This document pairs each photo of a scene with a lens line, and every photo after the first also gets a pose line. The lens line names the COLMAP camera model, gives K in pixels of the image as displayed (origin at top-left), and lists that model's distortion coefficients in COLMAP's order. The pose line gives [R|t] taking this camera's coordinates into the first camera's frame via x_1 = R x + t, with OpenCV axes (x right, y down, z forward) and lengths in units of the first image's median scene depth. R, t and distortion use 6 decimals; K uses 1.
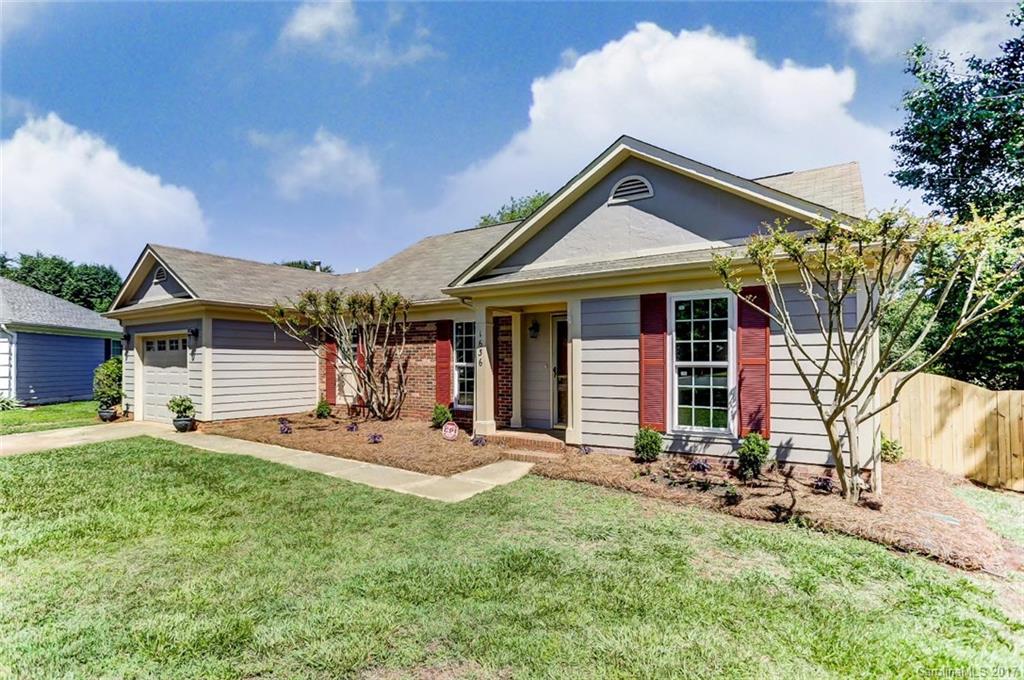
lens RADIAL K [[518.3, 0, 499.0], [0, 518.3, 366.5], [0, 0, 1]] dist [0.001347, 0.000006]
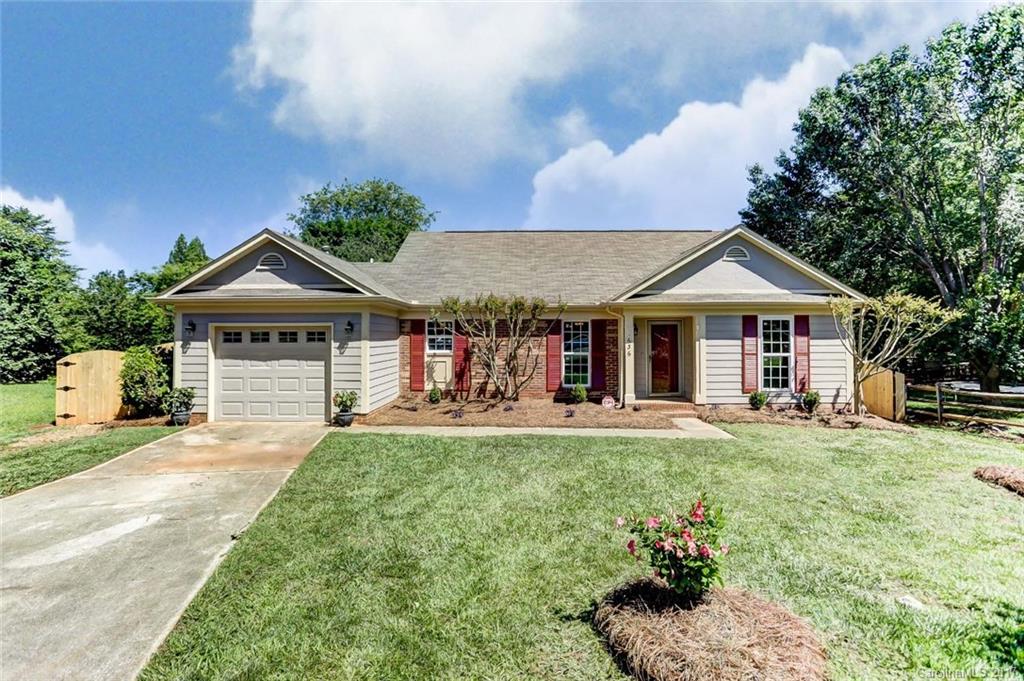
lens RADIAL K [[498.7, 0, 512.0], [0, 498.7, 333.7], [0, 0, 1]] dist [-0.002300, -0.000046]
pose [[0.834034, 0.002140, 0.551708, -1.348036], [0.004002, 0.999943, -0.009928, -0.063473], [-0.551698, 0.010488, 0.833978, 0.026882]]
